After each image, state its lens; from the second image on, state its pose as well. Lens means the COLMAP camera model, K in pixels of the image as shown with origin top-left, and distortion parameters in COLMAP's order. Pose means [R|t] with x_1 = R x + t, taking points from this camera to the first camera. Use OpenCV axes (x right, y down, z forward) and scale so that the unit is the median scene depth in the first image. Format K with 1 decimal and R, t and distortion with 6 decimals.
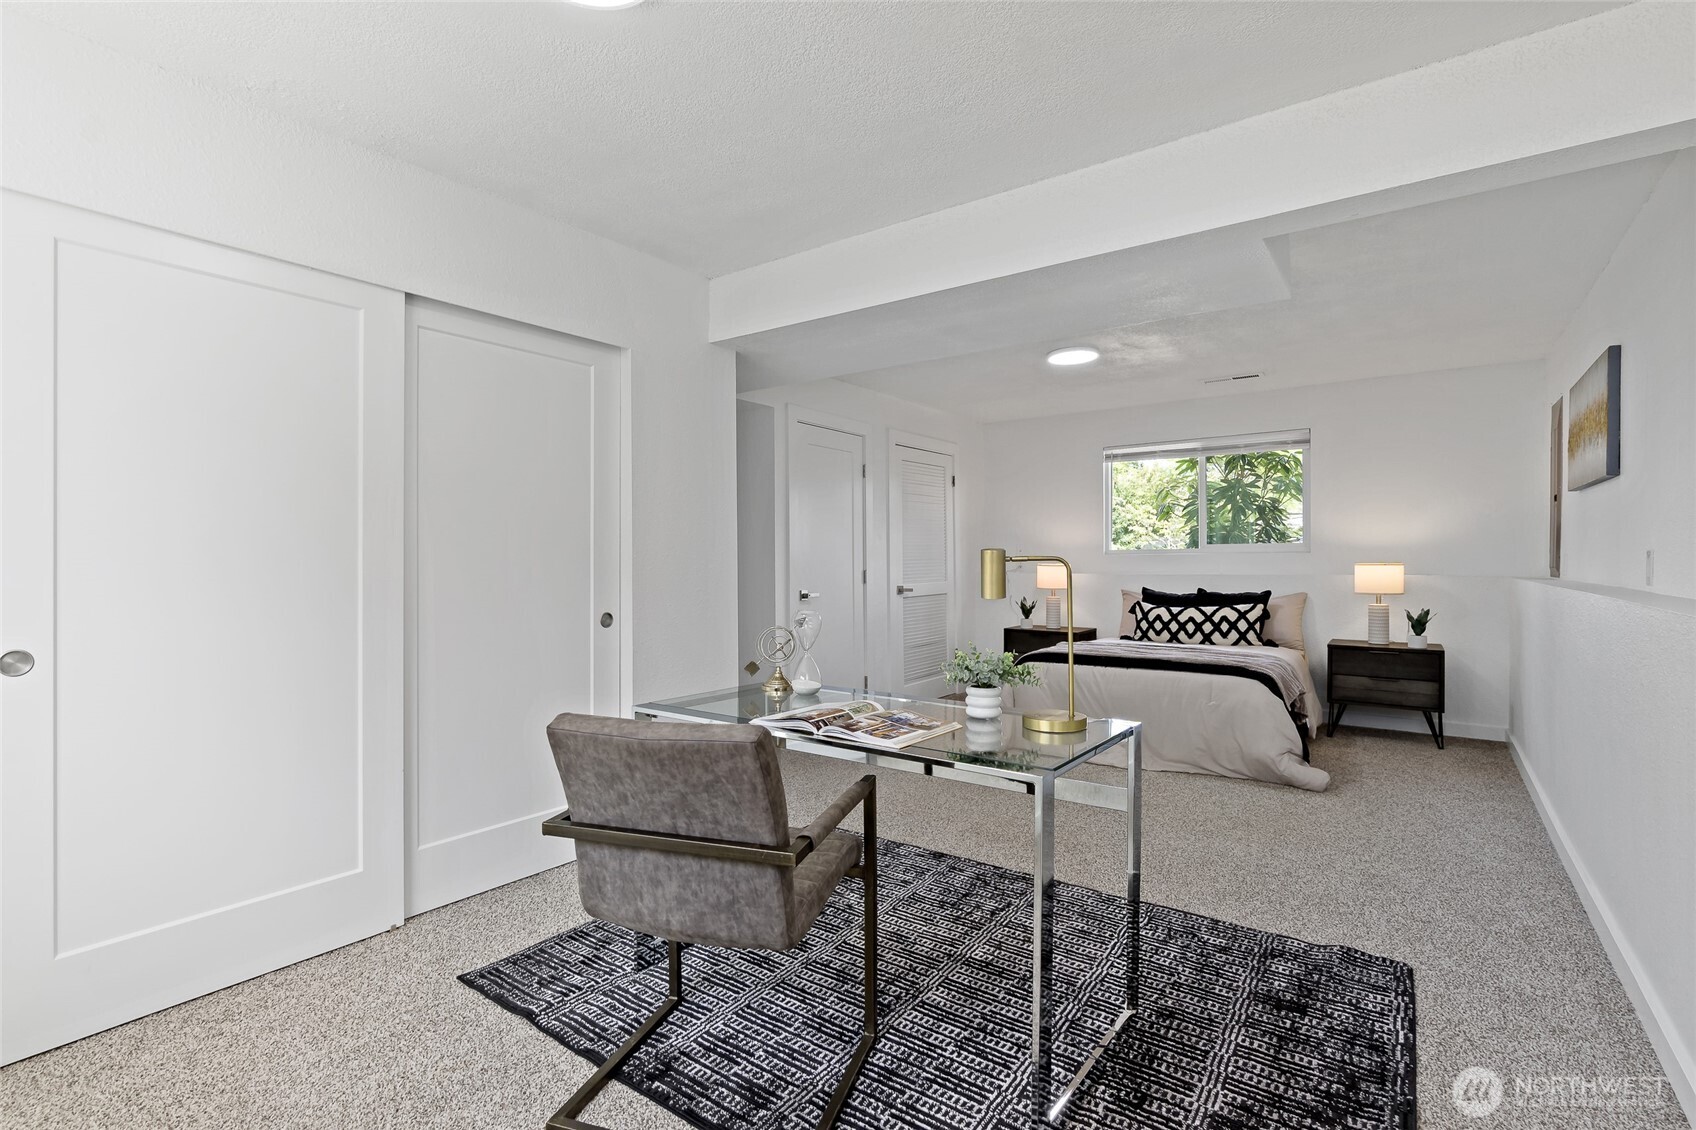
lens RADIAL K [[816.1, 0, 853.7], [0, 816.1, 561.4], [0, 0, 1]] dist [-0.007297, 0.002011]
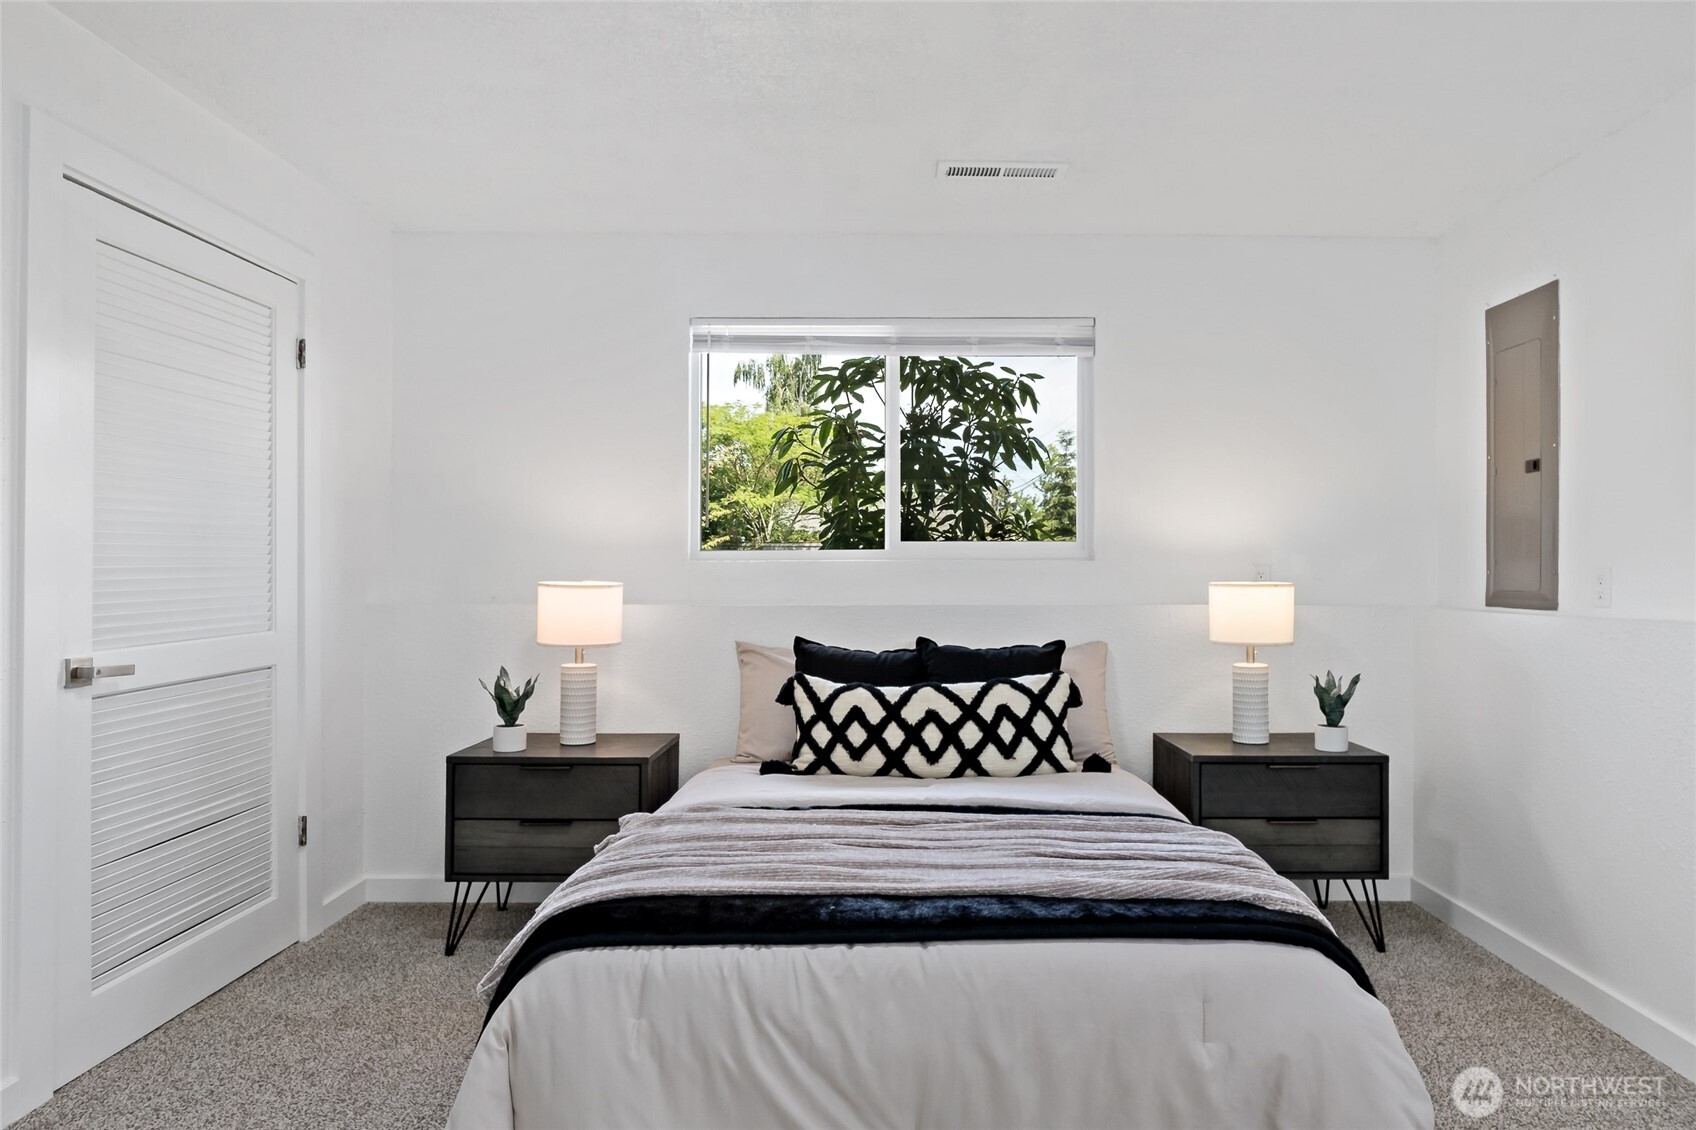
lens RADIAL K [[980.5, 0, 863.5], [0, 980.5, 556.1], [0, 0, 1]] dist [-0.008128, -0.001400]
pose [[0.817324, 0.014388, 0.575999, 0.092962], [-0.005193, 0.999832, -0.017606, -0.002053], [-0.576155, 0.011399, 0.817261, 0.599583]]
